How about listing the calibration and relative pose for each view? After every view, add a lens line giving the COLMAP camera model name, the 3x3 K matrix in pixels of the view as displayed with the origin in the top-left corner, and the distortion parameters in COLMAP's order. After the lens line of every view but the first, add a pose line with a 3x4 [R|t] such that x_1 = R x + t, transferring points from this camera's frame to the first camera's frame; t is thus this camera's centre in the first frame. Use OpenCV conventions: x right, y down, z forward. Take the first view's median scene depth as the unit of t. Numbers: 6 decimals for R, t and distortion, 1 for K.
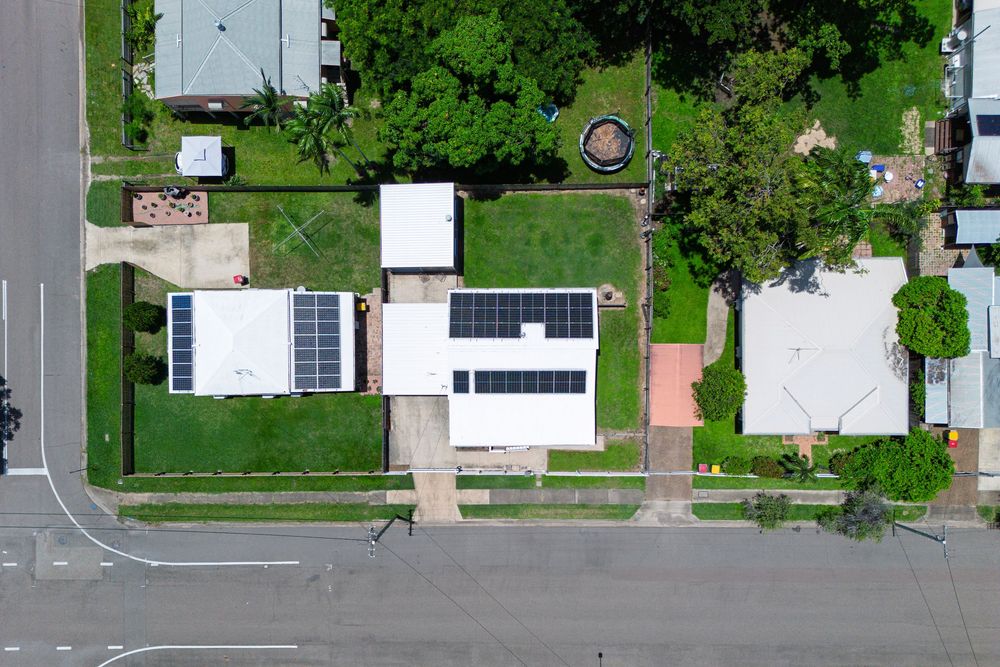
lens RADIAL K [[702.0, 0, 500.0], [0, 702.0, 333.5], [0, 0, 1]] dist [0.081700, -0.088597]
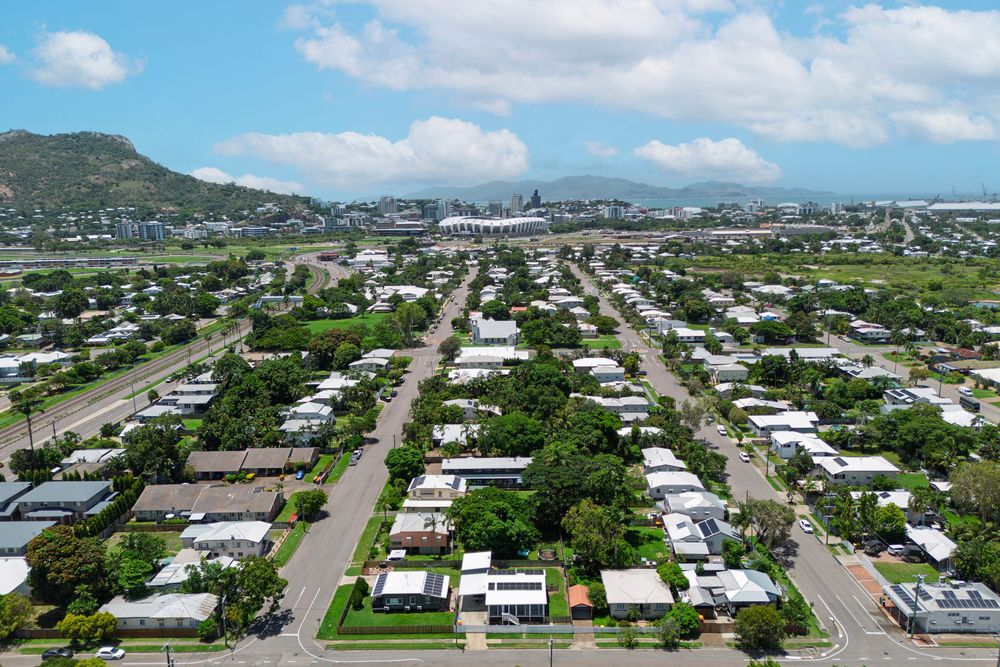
lens RADIAL K [[702.0, 0, 500.0], [0, 702.0, 333.5], [0, 0, 1]] dist [0.081700, -0.088597]
pose [[0.999558, 0.016136, -0.024981, 0.021552], [-0.027597, 0.190246, -0.981349, 2.290263], [-0.011082, 0.981604, 0.190607, -0.345719]]
